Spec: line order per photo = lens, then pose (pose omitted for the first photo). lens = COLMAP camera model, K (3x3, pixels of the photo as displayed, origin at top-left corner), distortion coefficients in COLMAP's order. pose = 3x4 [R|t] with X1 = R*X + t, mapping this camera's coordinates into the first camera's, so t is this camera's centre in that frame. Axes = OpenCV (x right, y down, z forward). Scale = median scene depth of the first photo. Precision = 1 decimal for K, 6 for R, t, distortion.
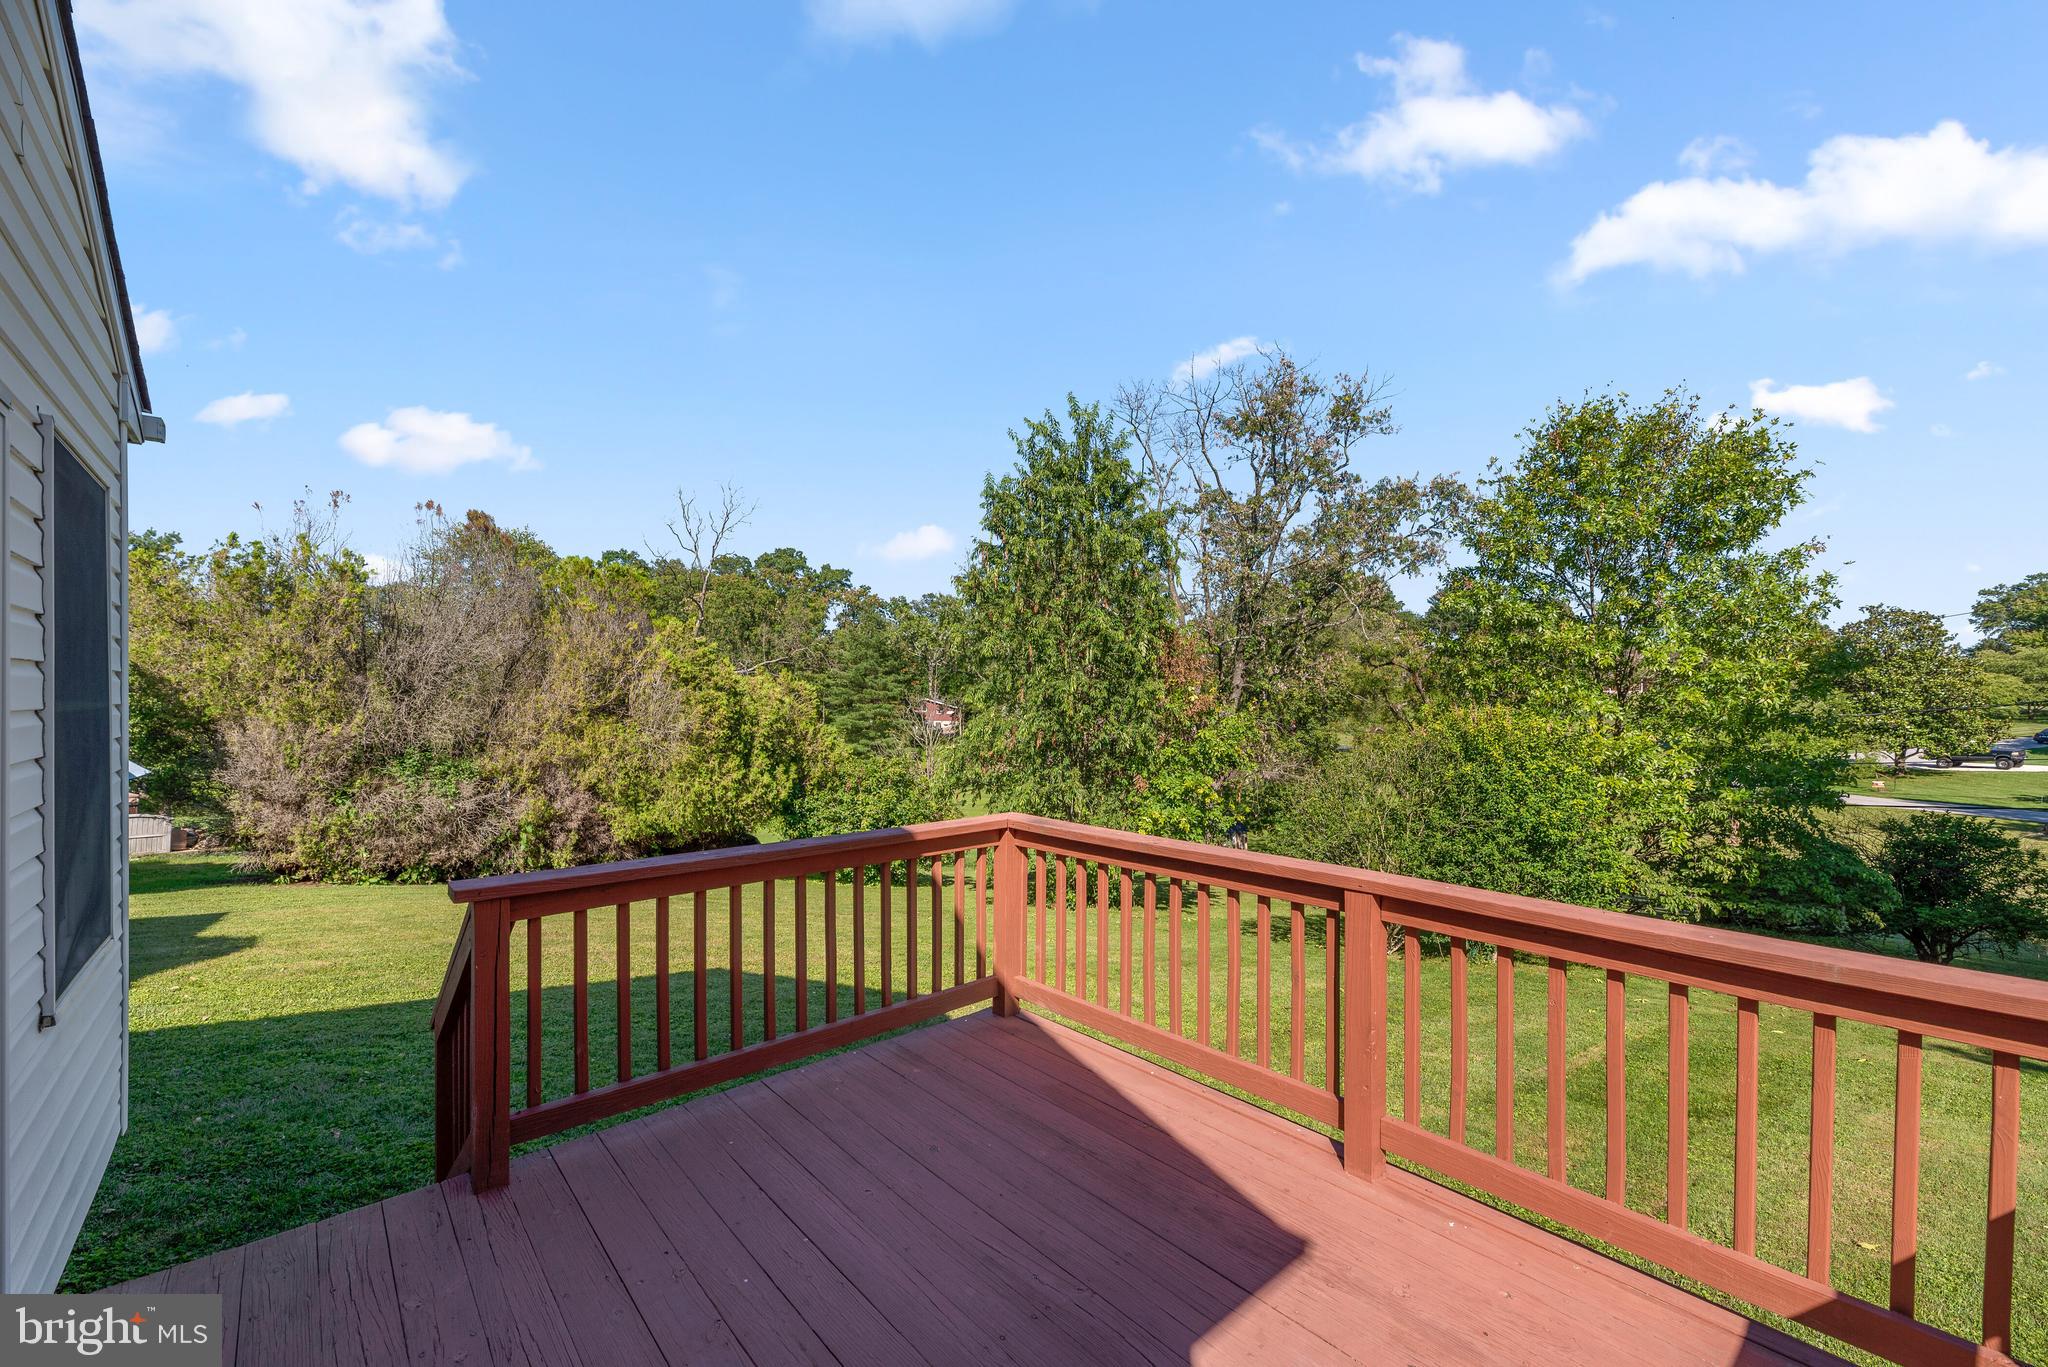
lens RADIAL K [[826.1, 0, 1034.7], [0, 826.1, 700.7], [0, 0, 1]] dist [0.002987, 0.000264]
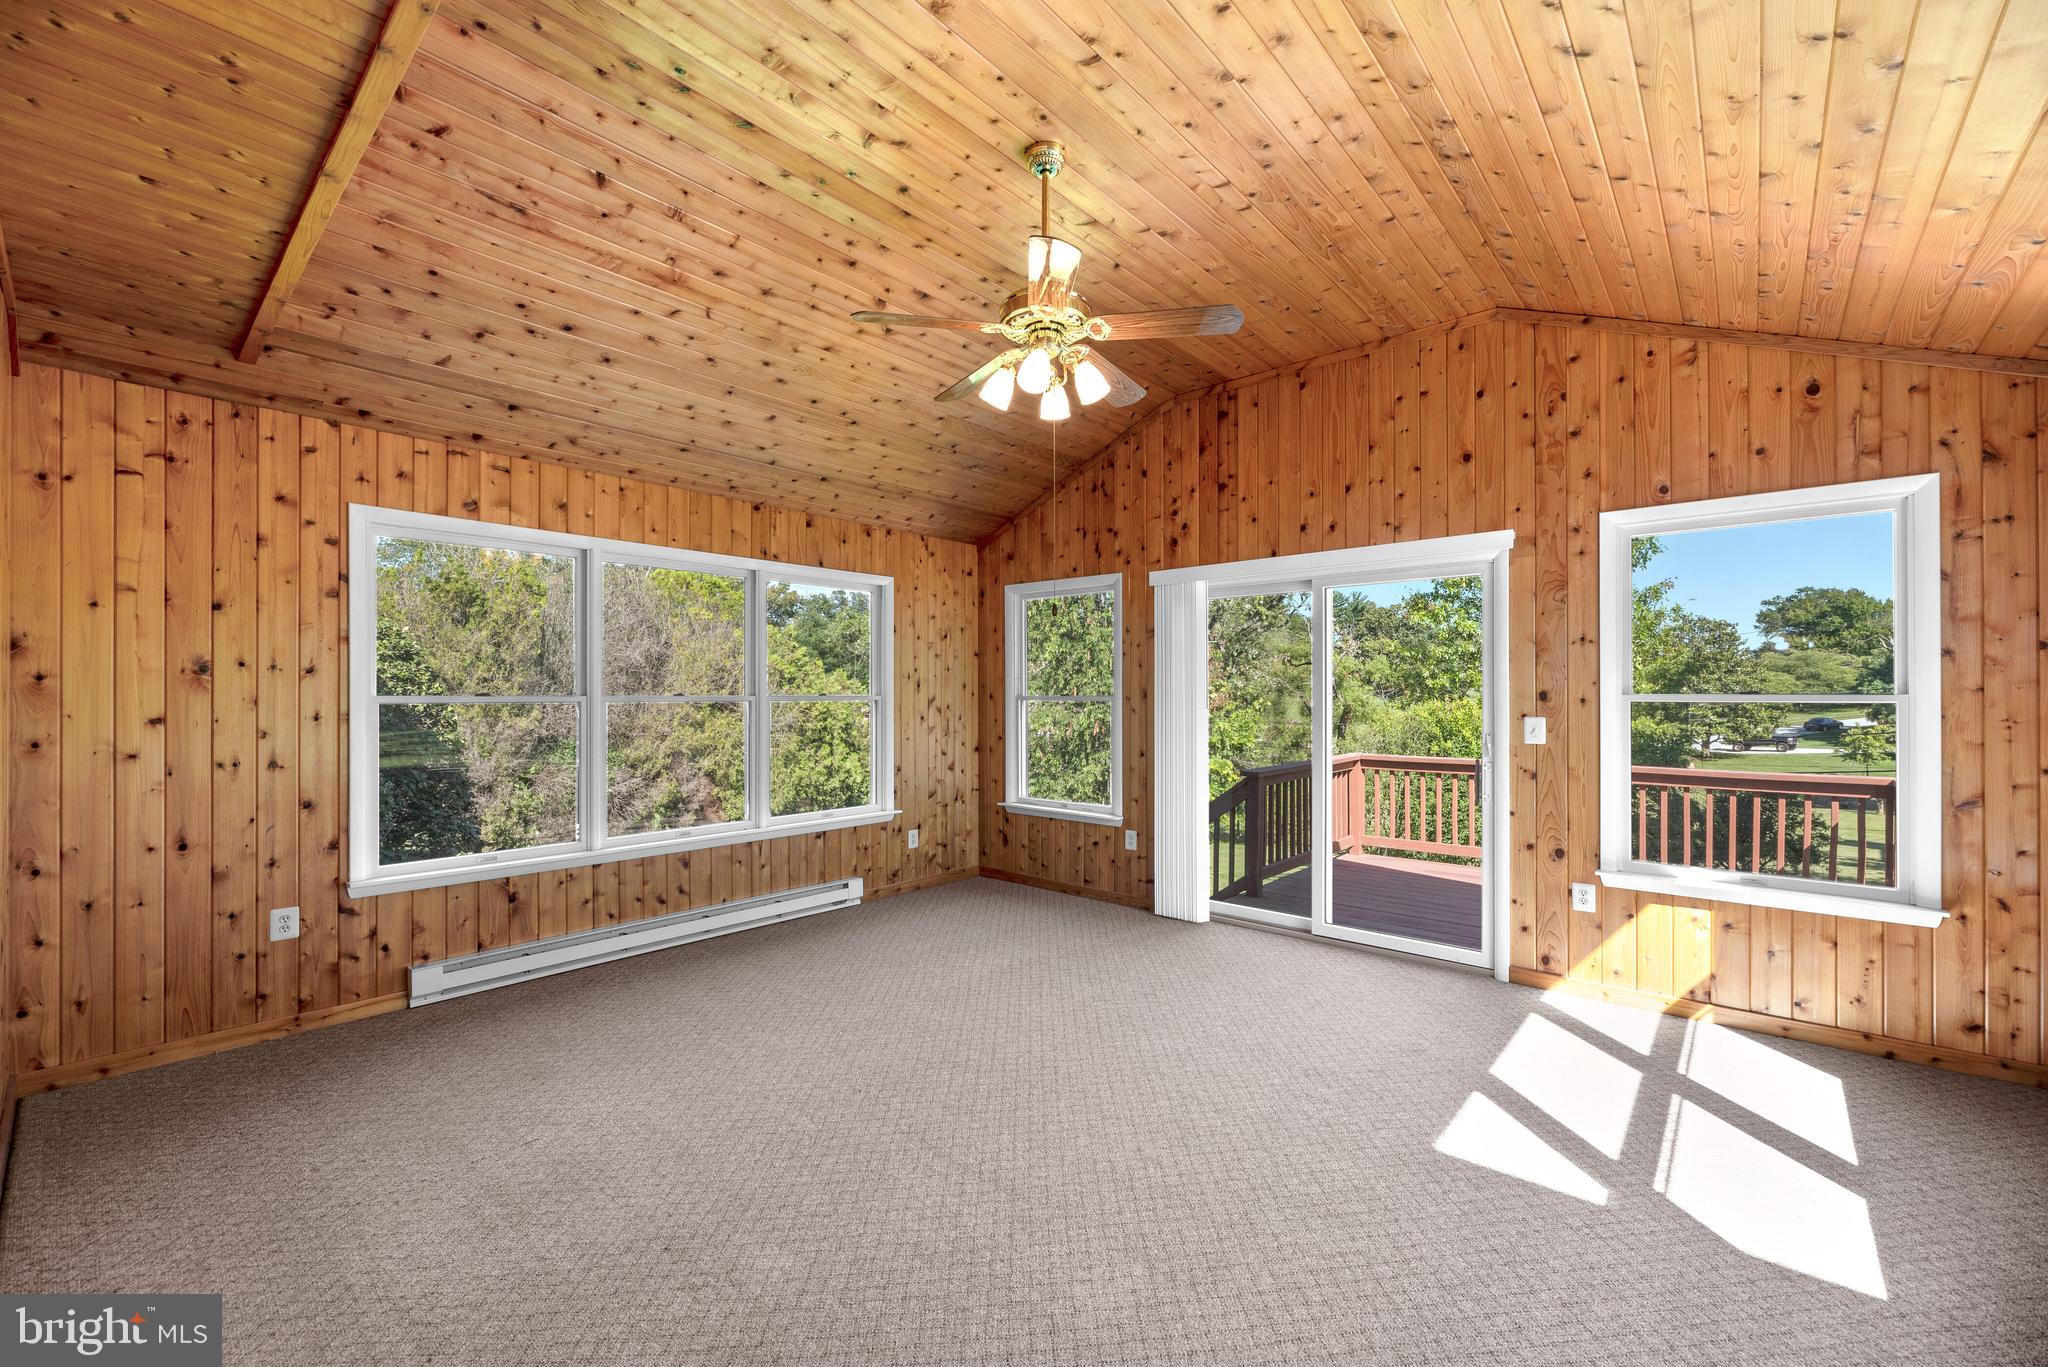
lens RADIAL K [[826.1, 0, 1026.9], [0, 826.1, 690.4], [0, 0, 1]] dist [0.002987, 0.000264]
pose [[0.992181, -0.001321, 0.124801, -0.147678], [0.002284, 0.999969, -0.007574, -0.000413], [-0.124787, 0.007800, 0.992153, -0.118902]]
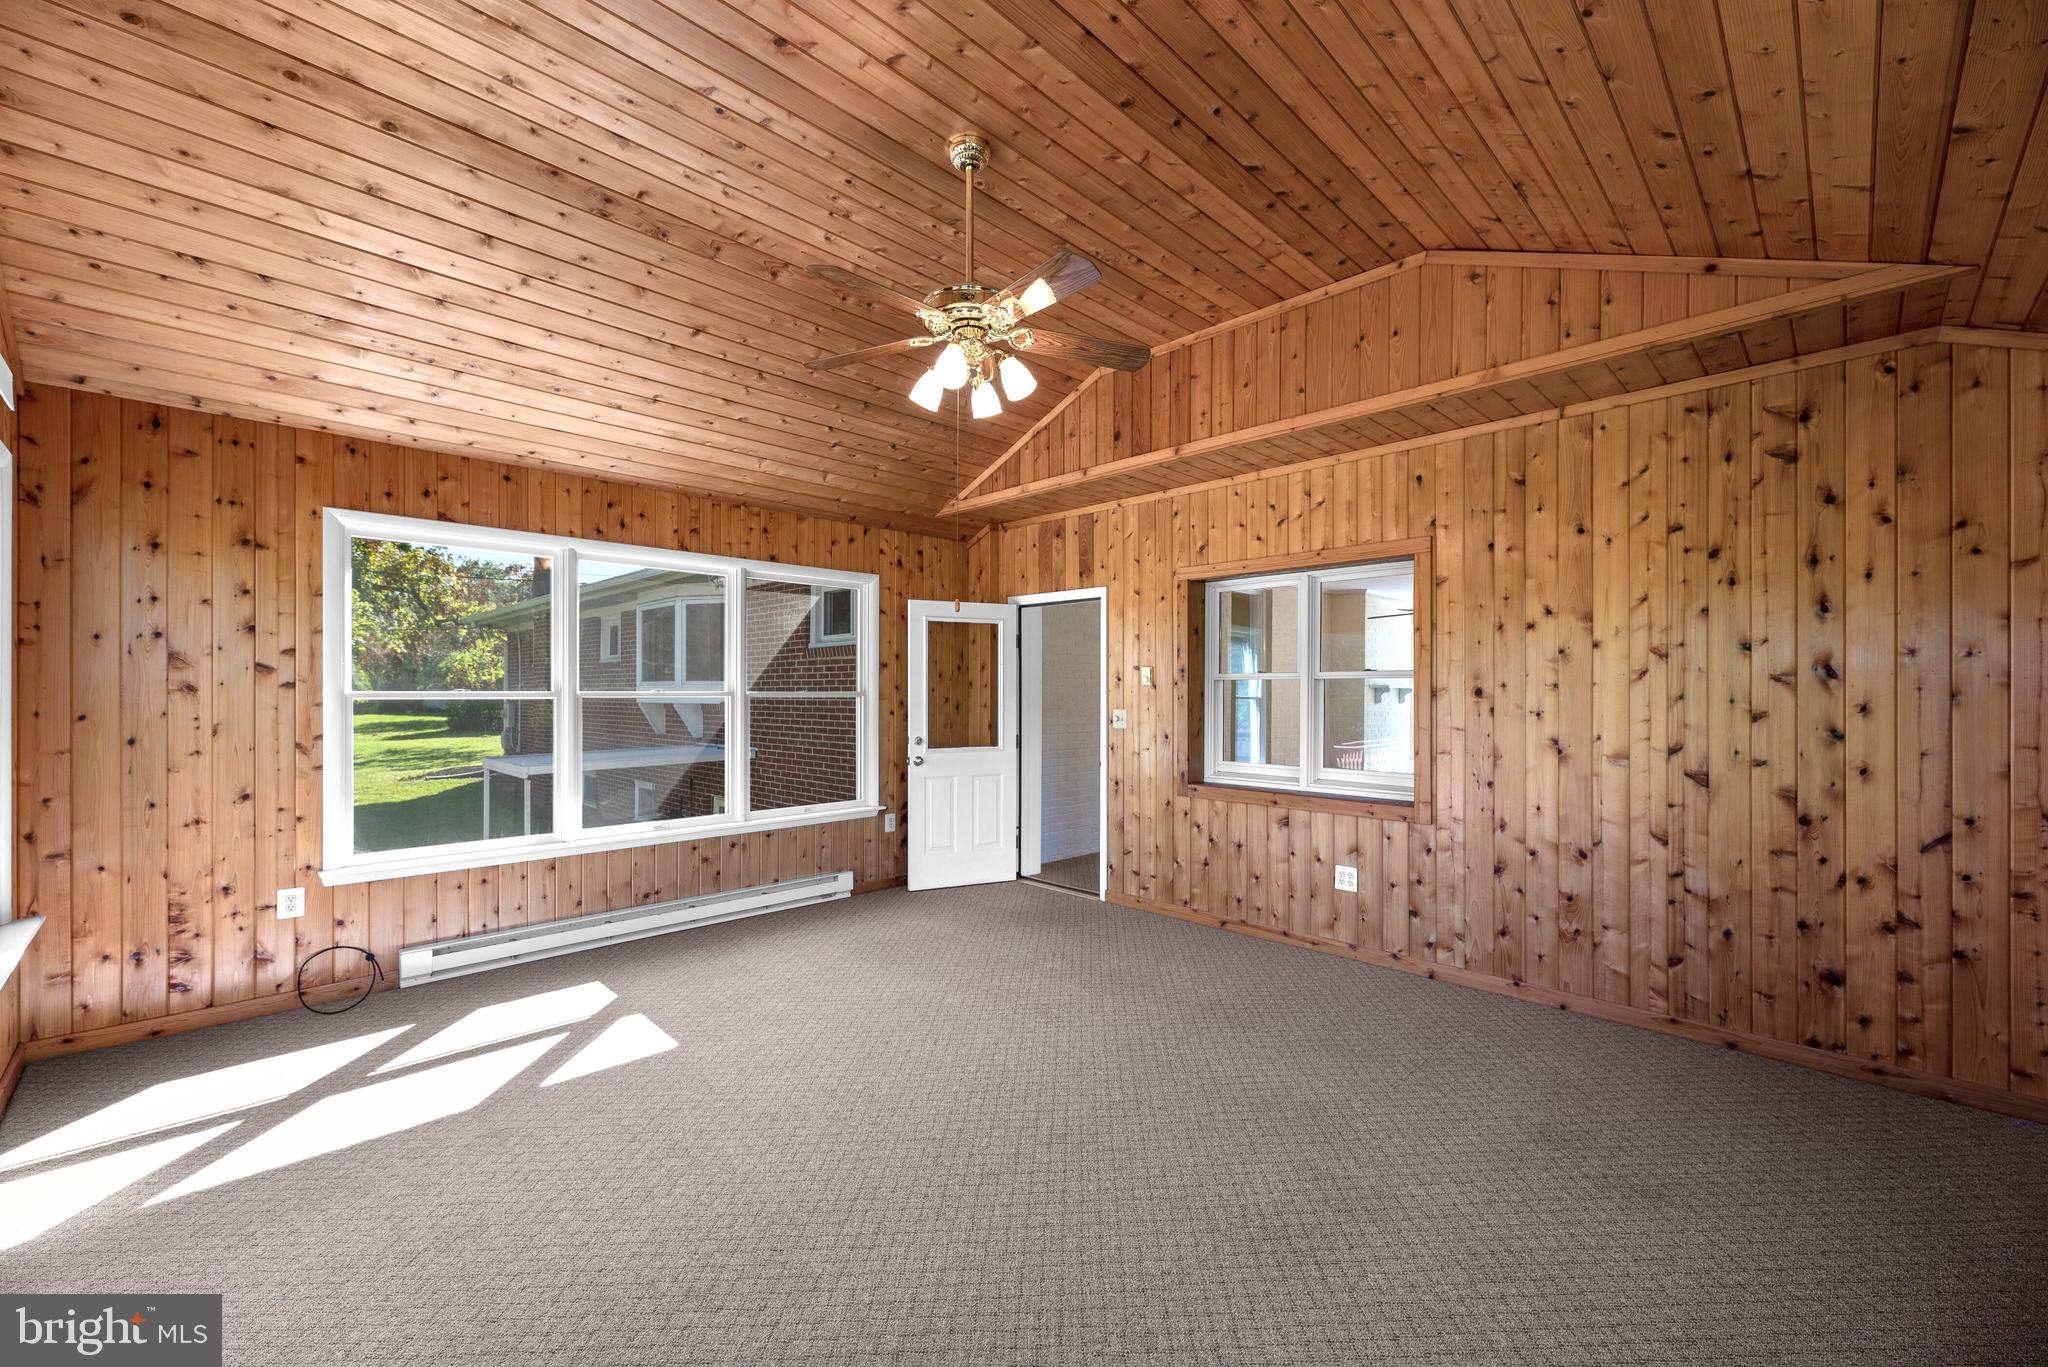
lens RADIAL K [[826.1, 0, 1015.3], [0, 826.1, 688.5], [0, 0, 1]] dist [0.002987, 0.000264]
pose [[-0.998624, -0.004366, -0.052262, -0.087227], [-0.004345, 0.999990, -0.000527, -0.003683], [0.052263, -0.000299, -0.998633, 0.713085]]
